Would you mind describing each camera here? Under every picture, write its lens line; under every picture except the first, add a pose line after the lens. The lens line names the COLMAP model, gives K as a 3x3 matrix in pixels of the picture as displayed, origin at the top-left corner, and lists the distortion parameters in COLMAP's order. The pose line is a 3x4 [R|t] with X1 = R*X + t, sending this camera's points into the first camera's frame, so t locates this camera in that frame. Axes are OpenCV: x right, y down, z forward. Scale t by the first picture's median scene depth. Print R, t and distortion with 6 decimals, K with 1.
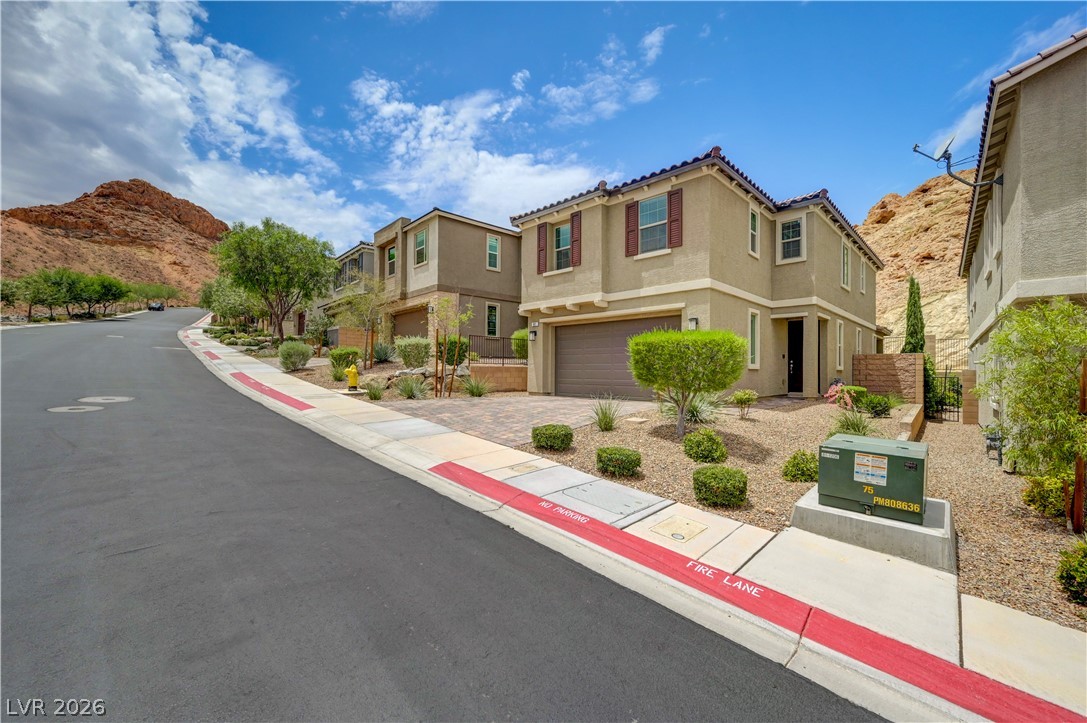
lens RADIAL K [[429.4, 0, 545.9], [0, 429.4, 364.3], [0, 0, 1]] dist [-0.000303, -0.000027]
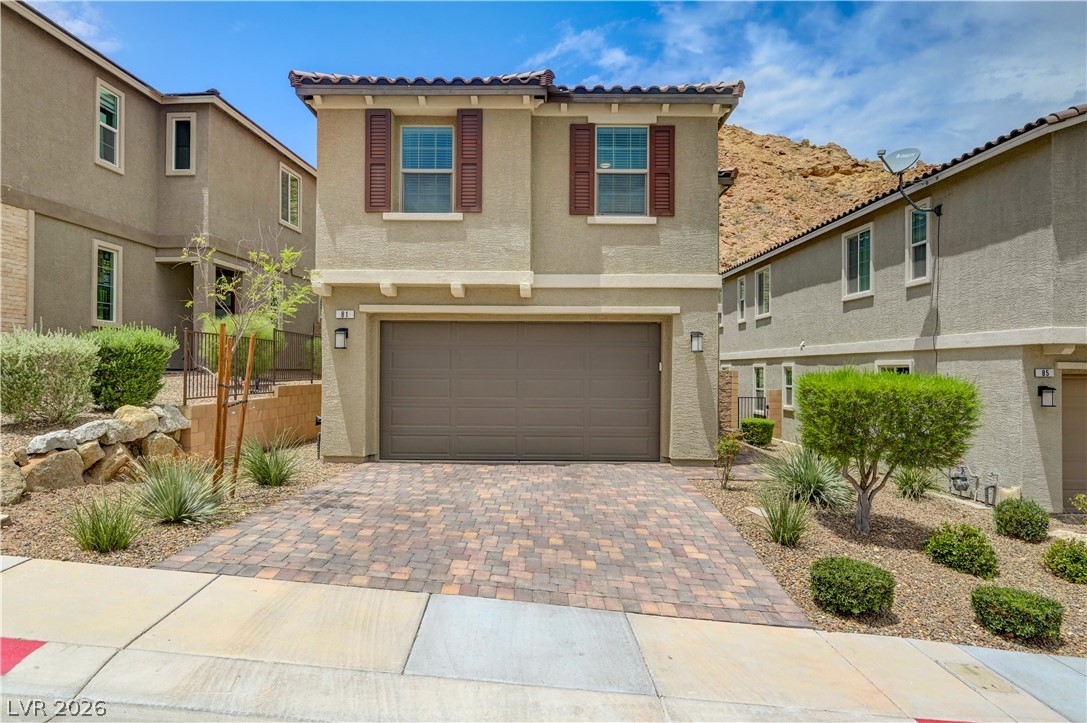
lens RADIAL K [[656.5, 0, 543.0], [0, 656.5, 365.8], [0, 0, 1]] dist [-0.002768, -0.000104]
pose [[0.724898, 0.007373, 0.688817, -0.436019], [-0.013277, 0.999907, 0.003270, -0.048720], [-0.688728, -0.011516, 0.724928, 0.376833]]
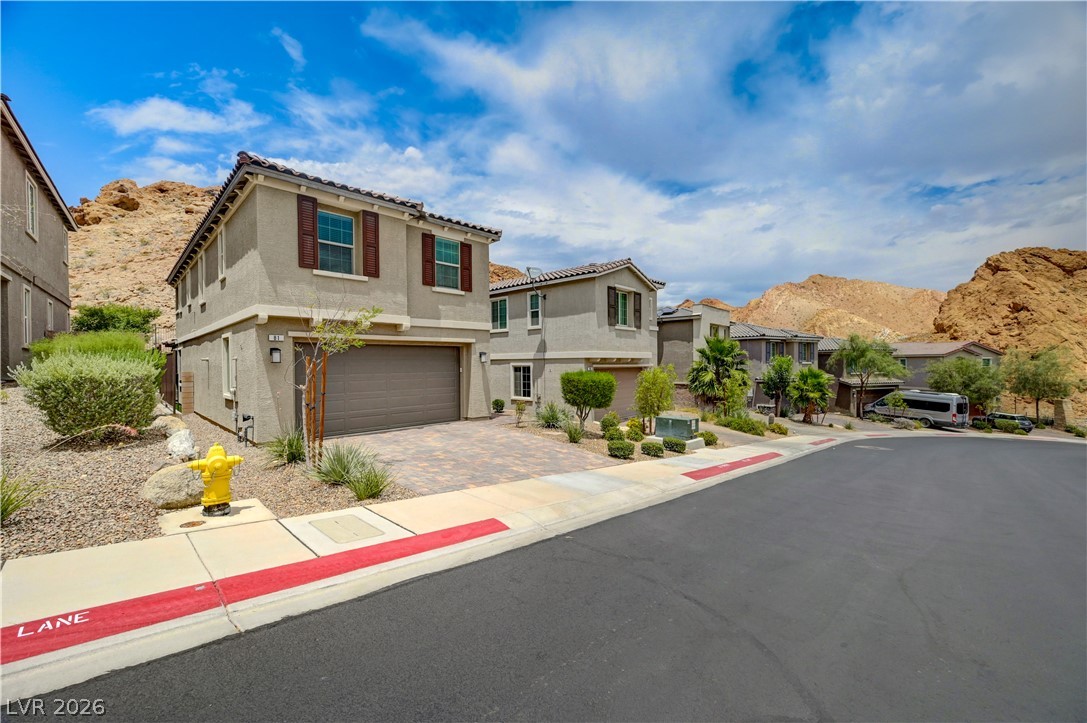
lens RADIAL K [[427.6, 0, 544.7], [0, 427.6, 366.7], [0, 0, 1]] dist [-0.000442, -0.000401]
pose [[0.003841, -0.012963, 0.999909, -0.801900], [-0.004564, 0.999905, 0.012981, -0.070234], [-0.999982, -0.004614, 0.003781, 0.695721]]
